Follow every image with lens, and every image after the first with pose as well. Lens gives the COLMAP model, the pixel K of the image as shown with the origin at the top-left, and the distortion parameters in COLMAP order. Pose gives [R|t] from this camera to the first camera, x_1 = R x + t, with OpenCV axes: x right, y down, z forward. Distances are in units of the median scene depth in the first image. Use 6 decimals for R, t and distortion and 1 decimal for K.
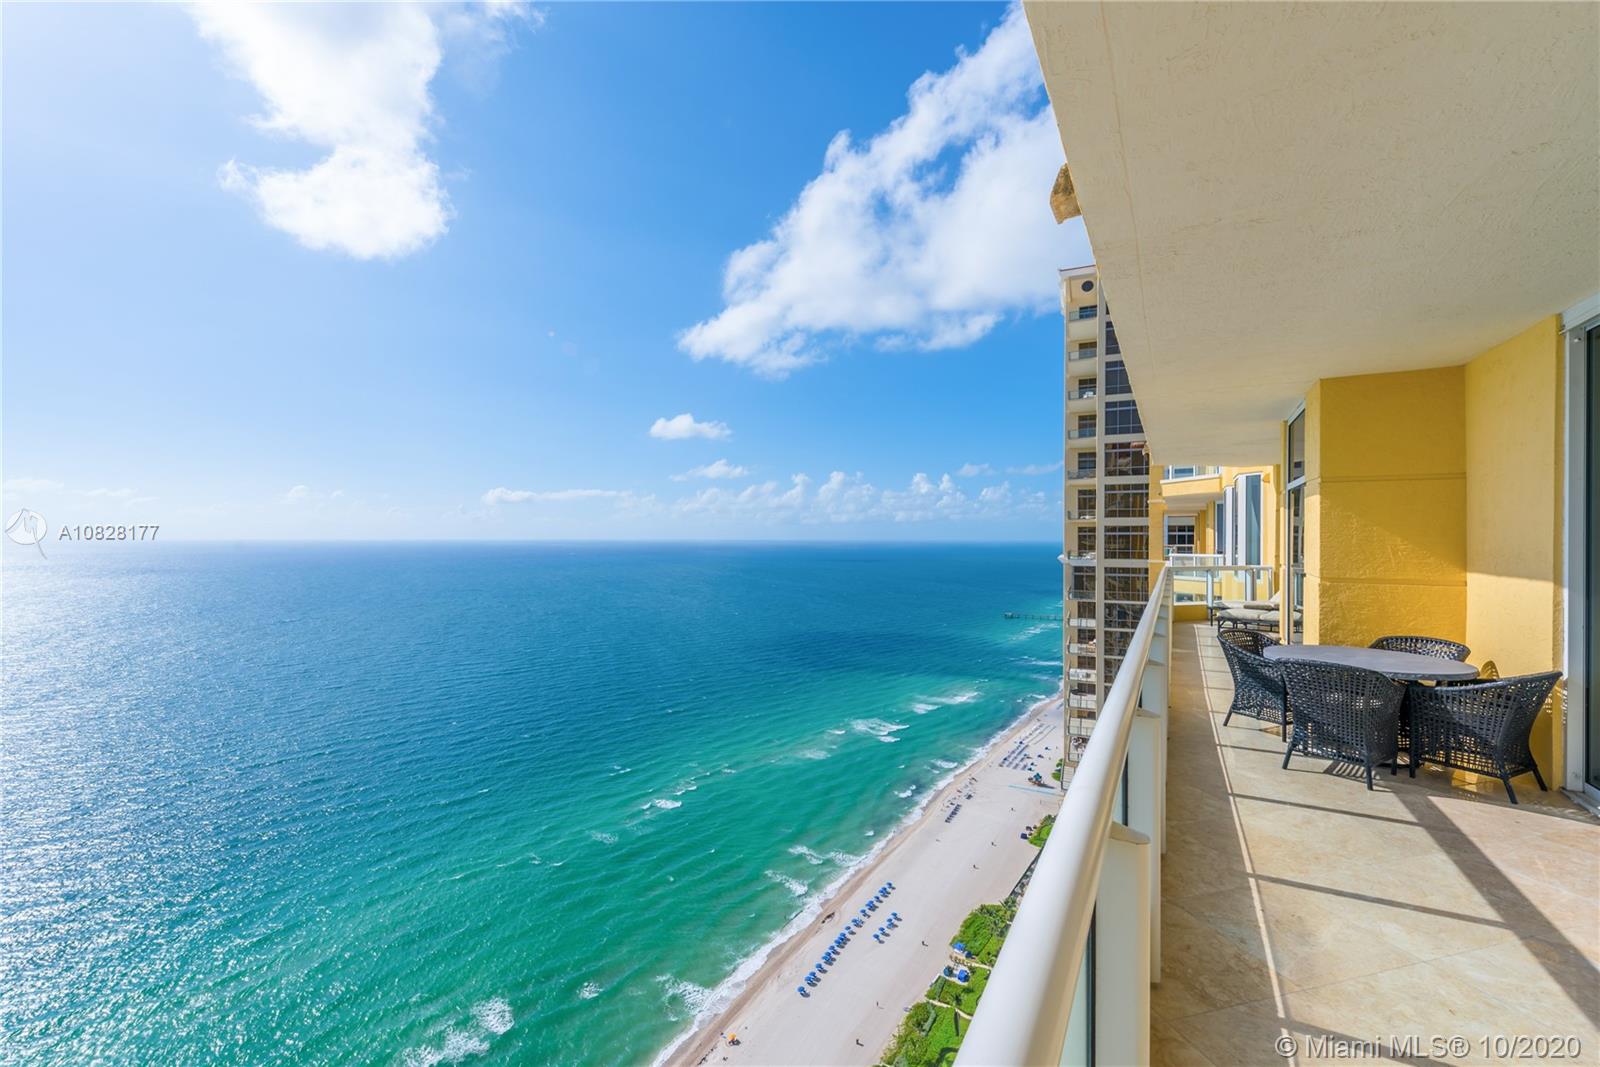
lens RADIAL K [[639.4, 0, 800.0], [0, 639.4, 533.5], [0, 0, 1]] dist [0.019210, -0.004901]
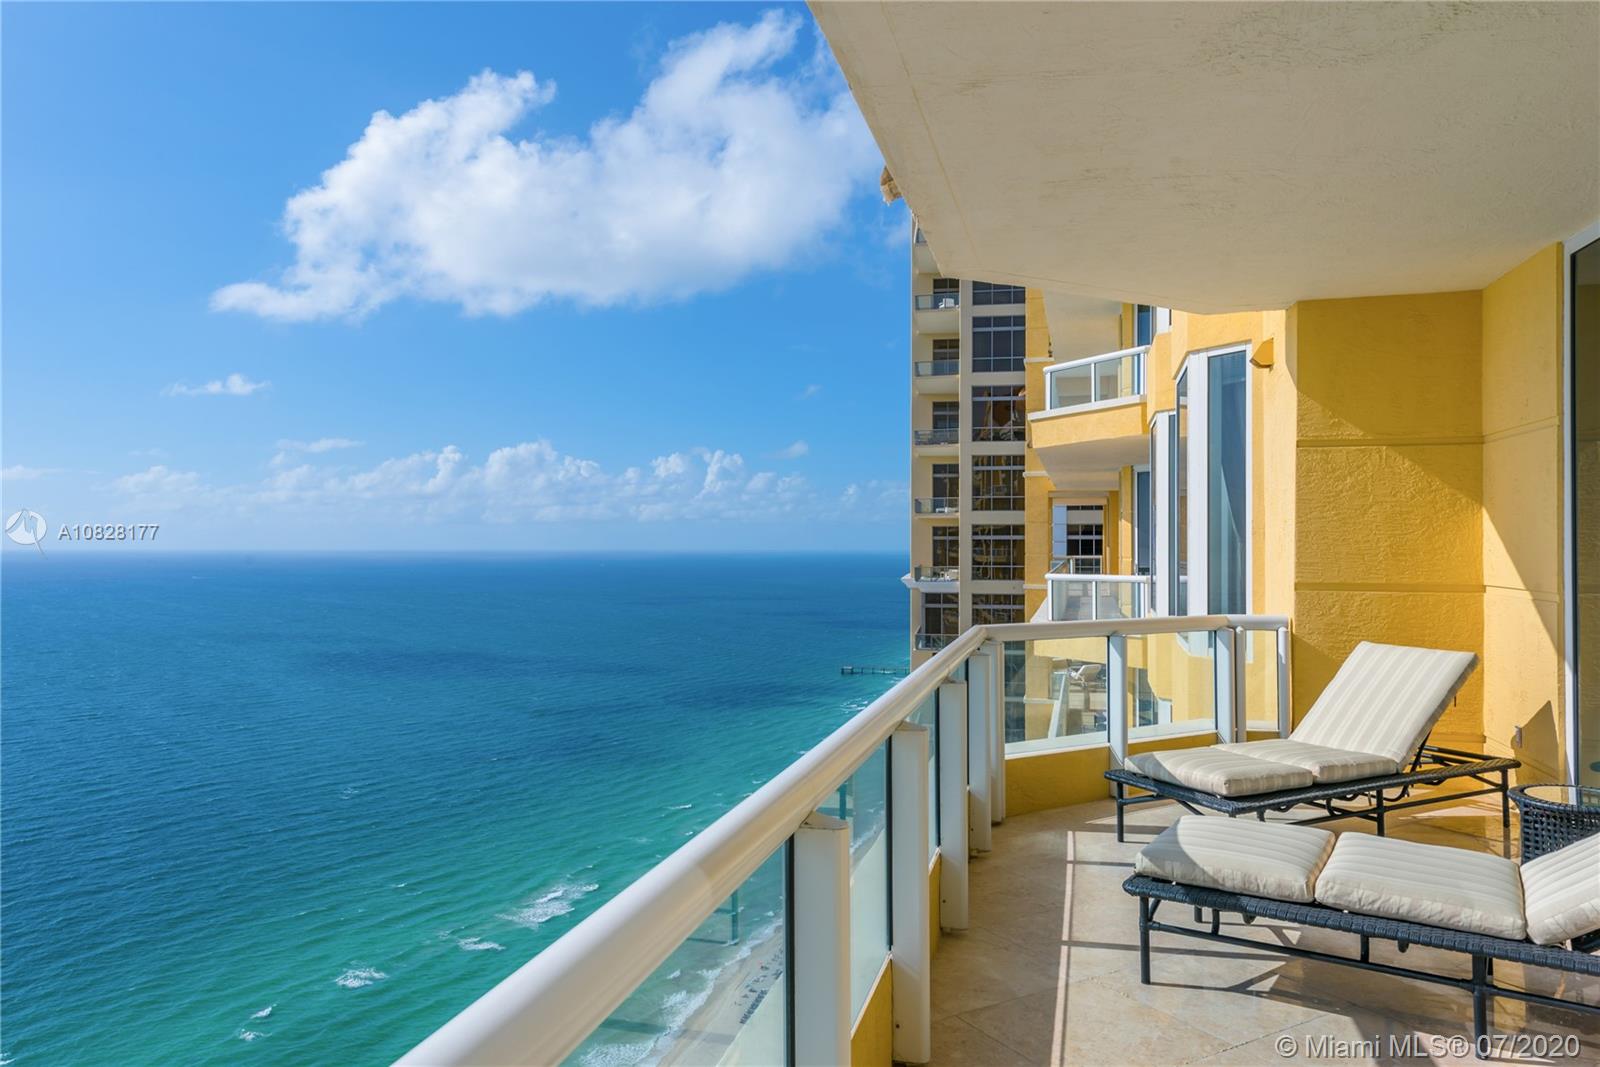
lens RADIAL K [[1061.0, 0, 800.0], [0, 1061.0, 533.5], [0, 0, 1]] dist [0.039781, 0.001290]
pose [[0.964404, 0.001116, 0.264430, 0.059993], [0.000375, 0.999984, -0.005585, 0.001647], [-0.264432, 0.005485, 0.964389, 0.092458]]
